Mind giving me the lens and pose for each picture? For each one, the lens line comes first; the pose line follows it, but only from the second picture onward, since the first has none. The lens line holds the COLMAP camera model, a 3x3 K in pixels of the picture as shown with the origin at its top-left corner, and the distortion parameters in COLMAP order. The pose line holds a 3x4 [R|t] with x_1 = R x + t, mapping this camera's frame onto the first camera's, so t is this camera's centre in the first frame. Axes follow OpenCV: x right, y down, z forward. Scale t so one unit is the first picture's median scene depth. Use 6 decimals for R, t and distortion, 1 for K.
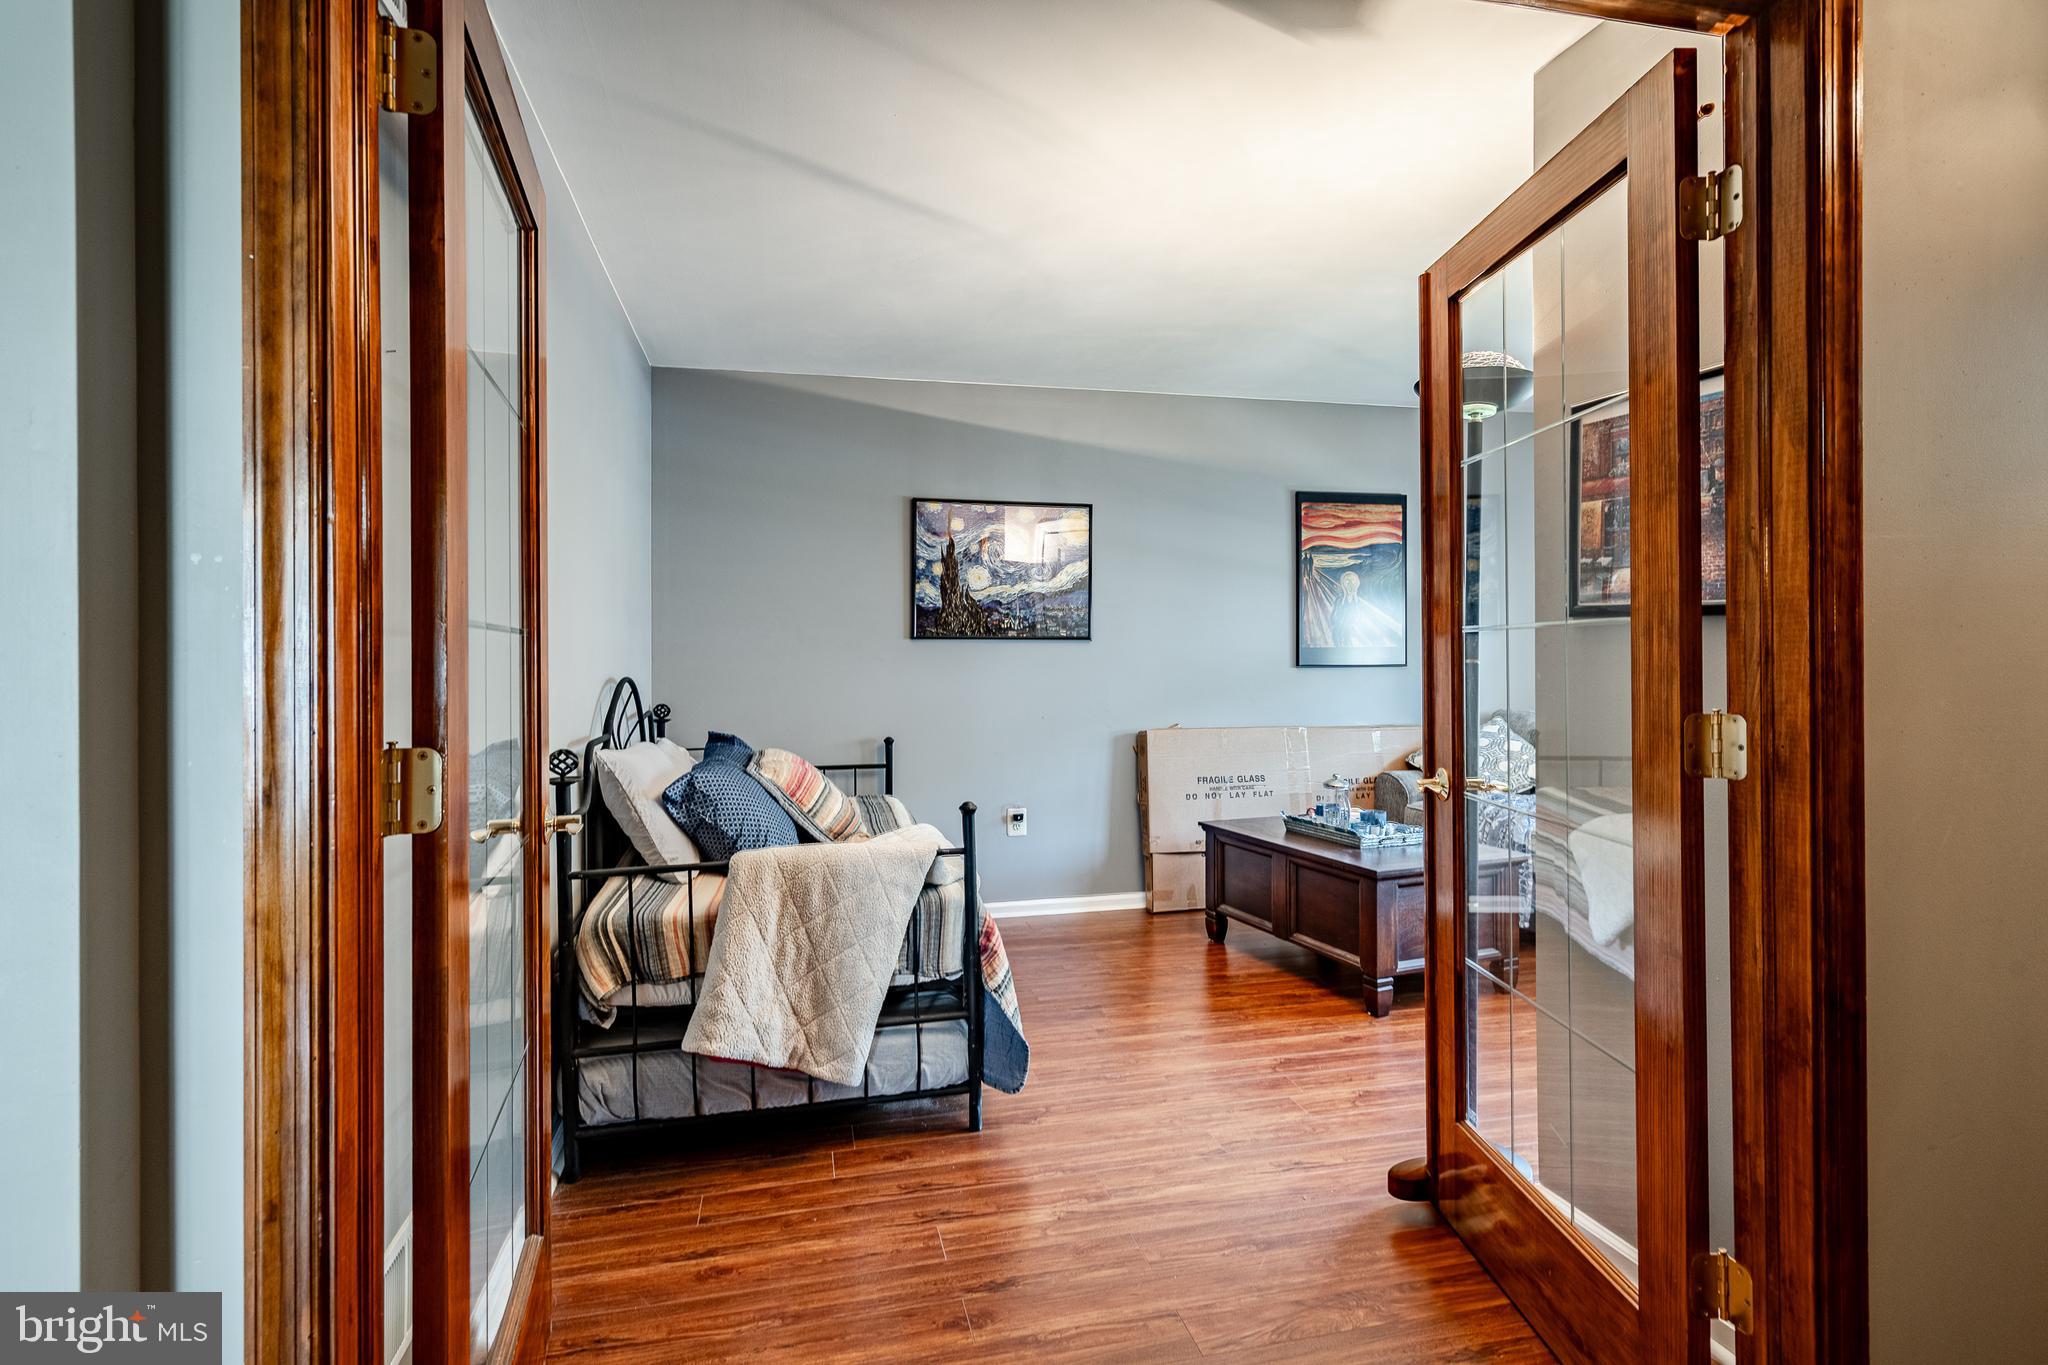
lens RADIAL K [[1021.4, 0, 1027.5], [0, 1021.4, 662.3], [0, 0, 1]] dist [-0.003244, 0.000264]
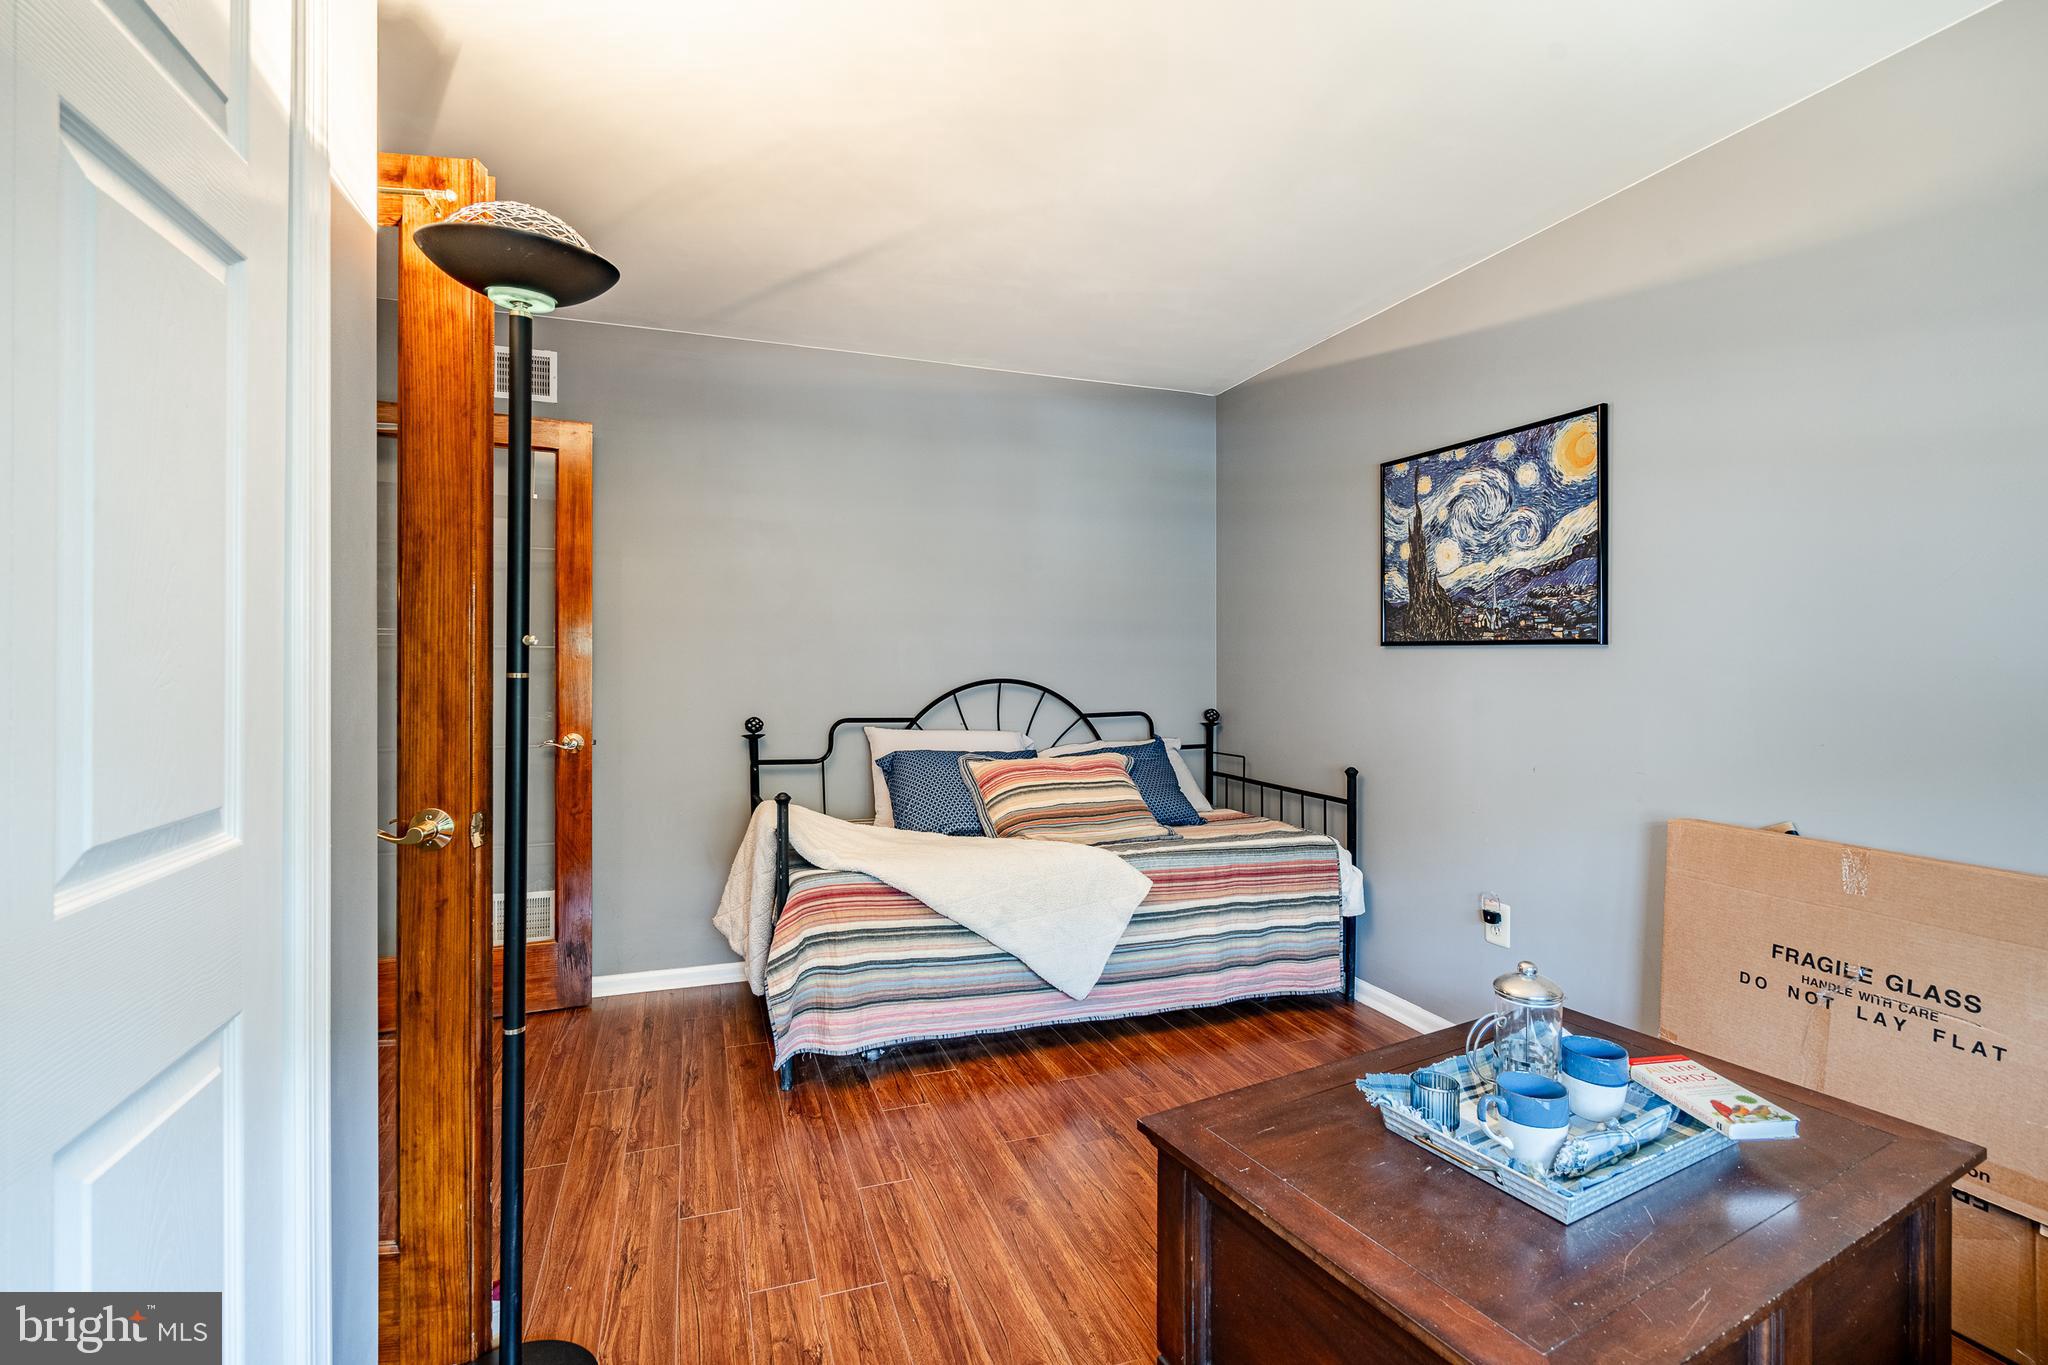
lens RADIAL K [[936.8, 0, 1031.6], [0, 936.8, 676.2], [0, 0, 1]] dist [-0.001751, 0.001065]
pose [[0.114826, 0.019715, -0.993190, 0.548156], [-0.016824, 0.999698, 0.017899, -0.007728], [0.993243, 0.014655, 0.115123, 0.636258]]
